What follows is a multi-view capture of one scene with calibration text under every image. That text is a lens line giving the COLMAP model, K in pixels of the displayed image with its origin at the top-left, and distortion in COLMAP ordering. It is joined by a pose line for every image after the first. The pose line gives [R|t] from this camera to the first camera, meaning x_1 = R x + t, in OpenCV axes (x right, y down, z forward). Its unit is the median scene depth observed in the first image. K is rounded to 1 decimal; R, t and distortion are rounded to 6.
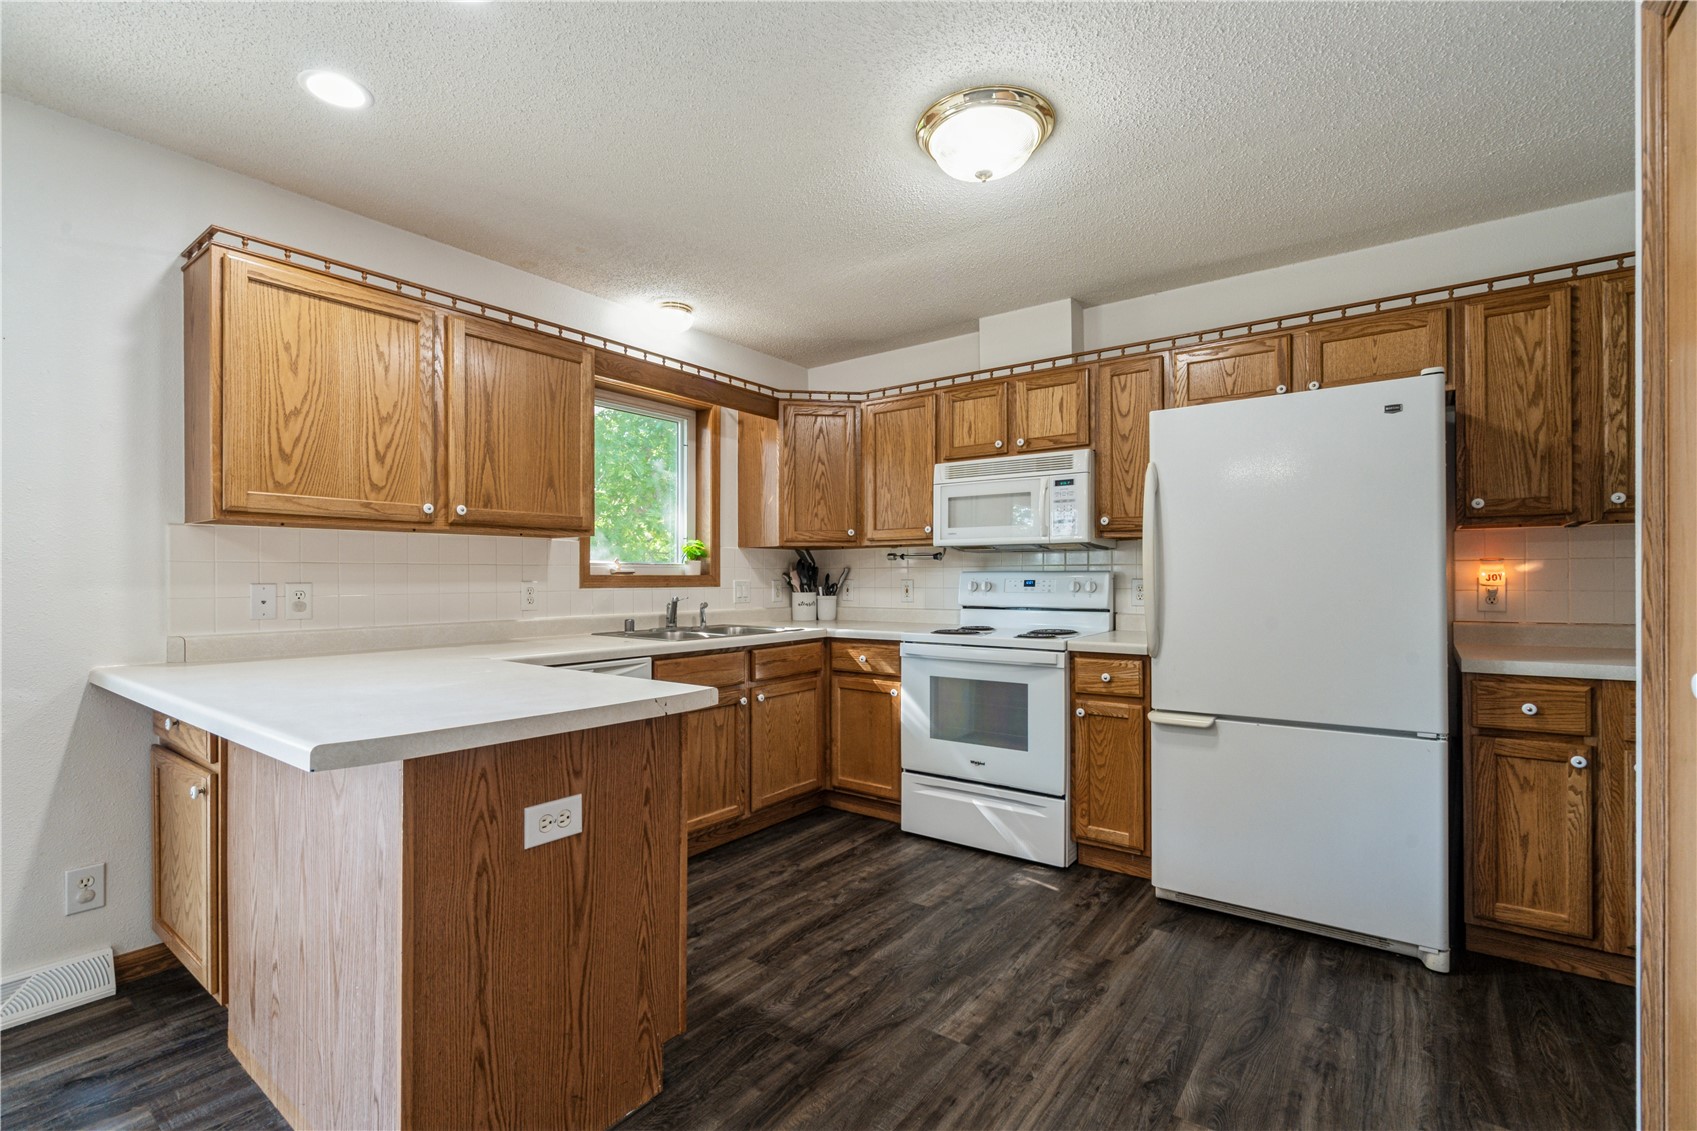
lens RADIAL K [[765.1, 0, 854.9], [0, 765.1, 574.4], [0, 0, 1]] dist [-0.006738, 0.002202]
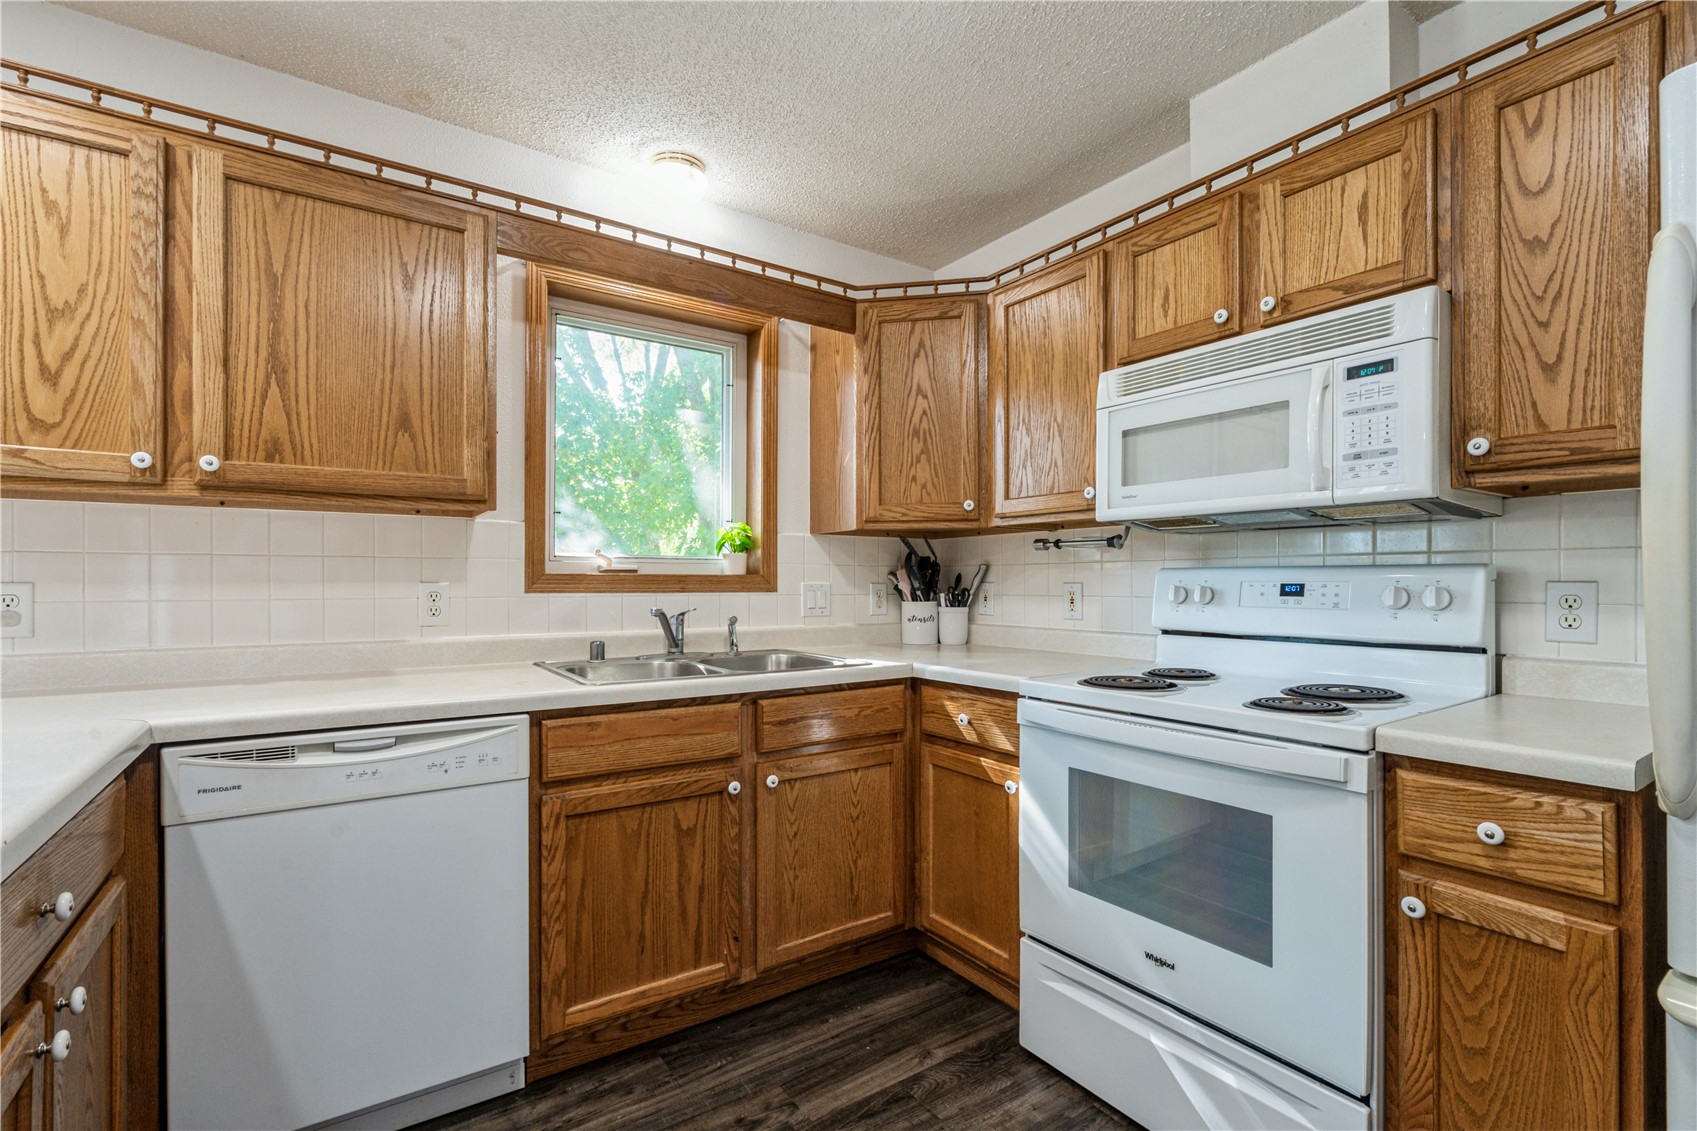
lens RADIAL K [[765.1, 0, 857.0], [0, 765.1, 580.7], [0, 0, 1]] dist [-0.006738, 0.002202]
pose [[0.945691, 0.001949, -0.325063, 0.140841], [-0.001254, 0.999996, 0.002349, 0.005651], [0.325066, -0.001813, 0.945690, 0.500147]]
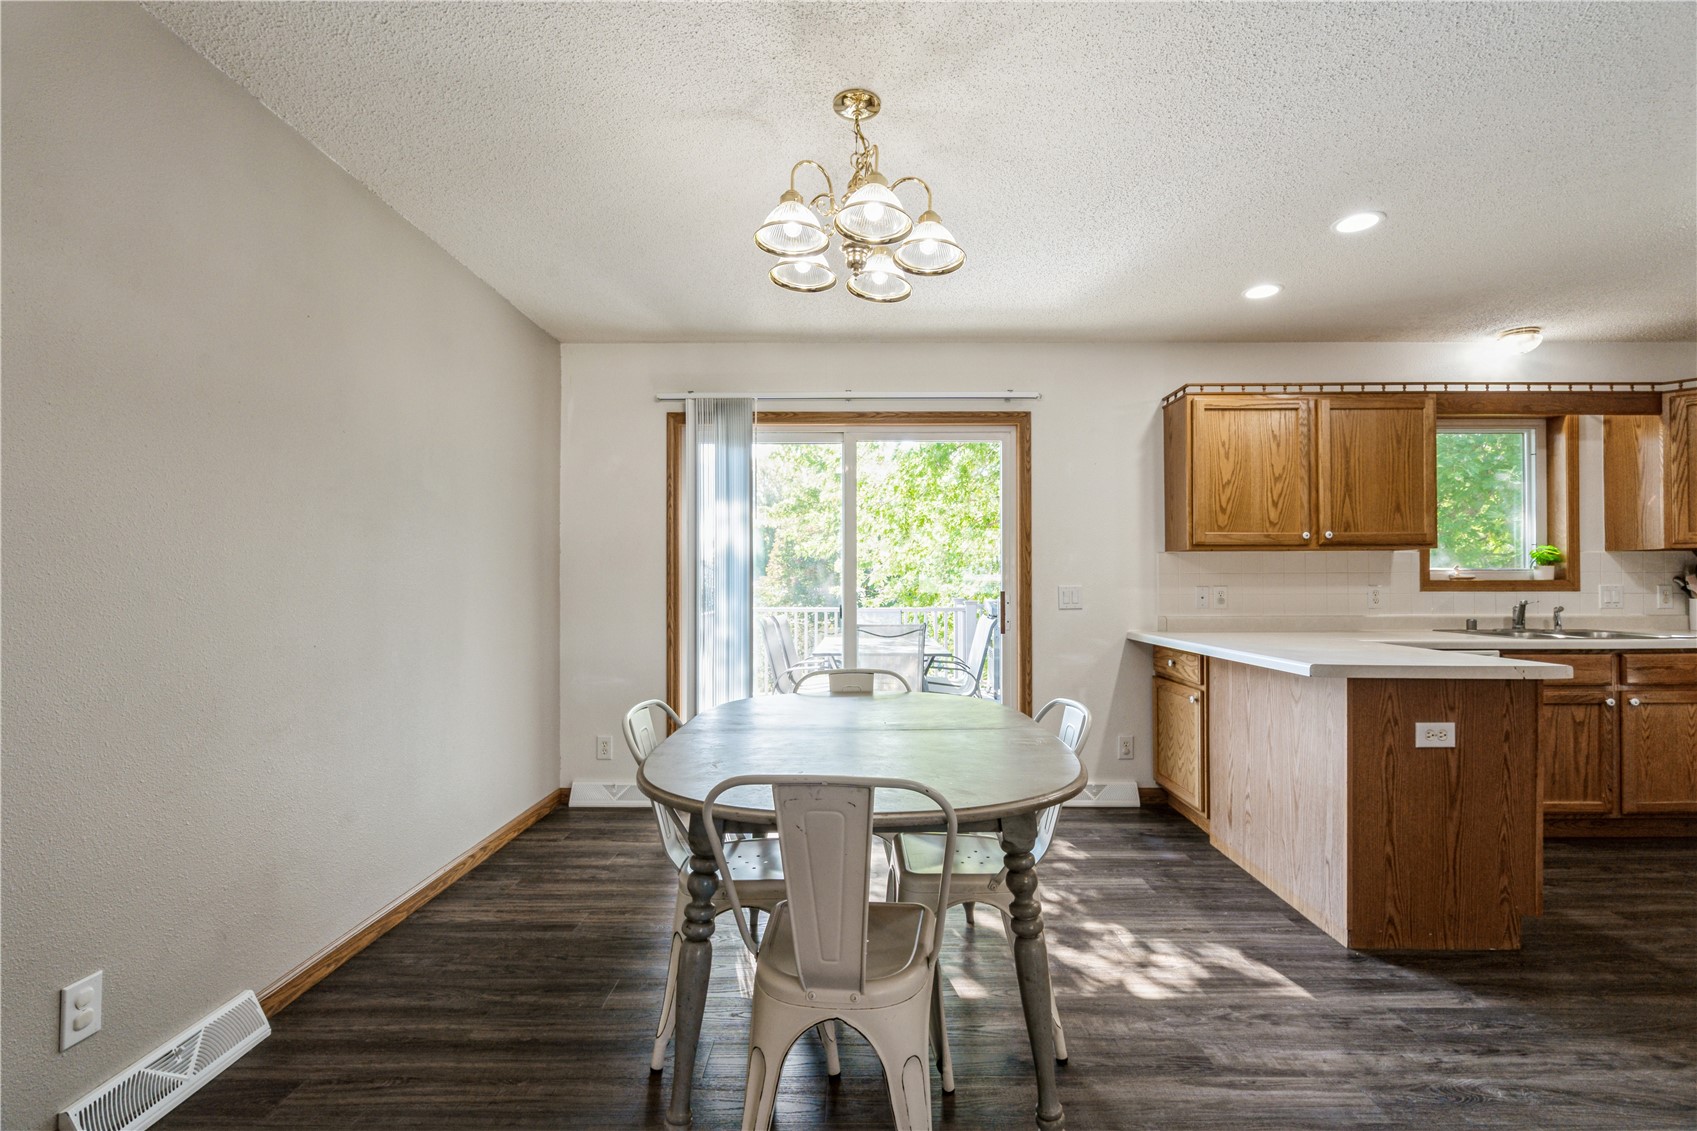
lens RADIAL K [[765.1, 0, 855.0], [0, 765.1, 575.8], [0, 0, 1]] dist [-0.006738, 0.002202]
pose [[0.589167, -0.007088, -0.807980, 0.089947], [0.004966, 0.999974, -0.005151, -0.004846], [0.807996, -0.000977, 0.589187, -0.451847]]
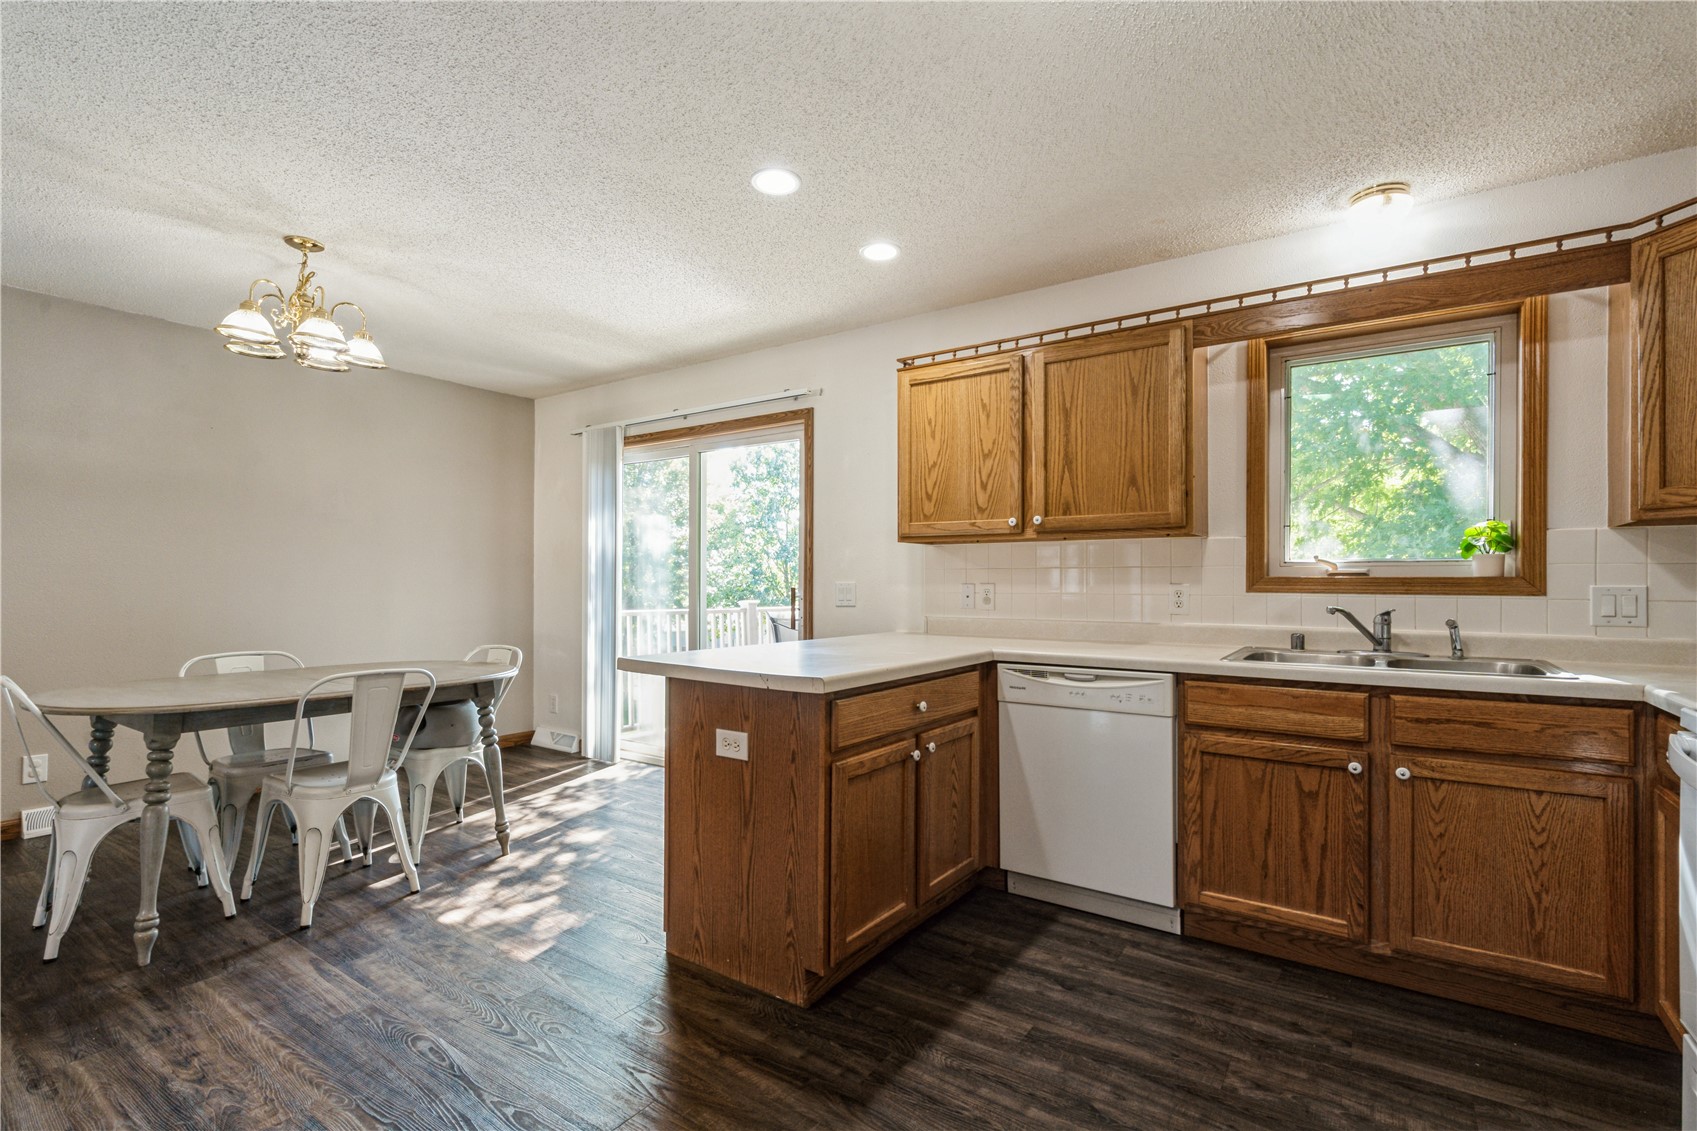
lens RADIAL K [[765.1, 0, 842.2], [0, 765.1, 587.4], [0, 0, 1]] dist [-0.006738, 0.002202]
pose [[0.030476, 0.008426, -0.999500, 0.519454], [0.000174, 0.999964, 0.008435, 0.005201], [0.999535, -0.000431, 0.030473, 0.566678]]
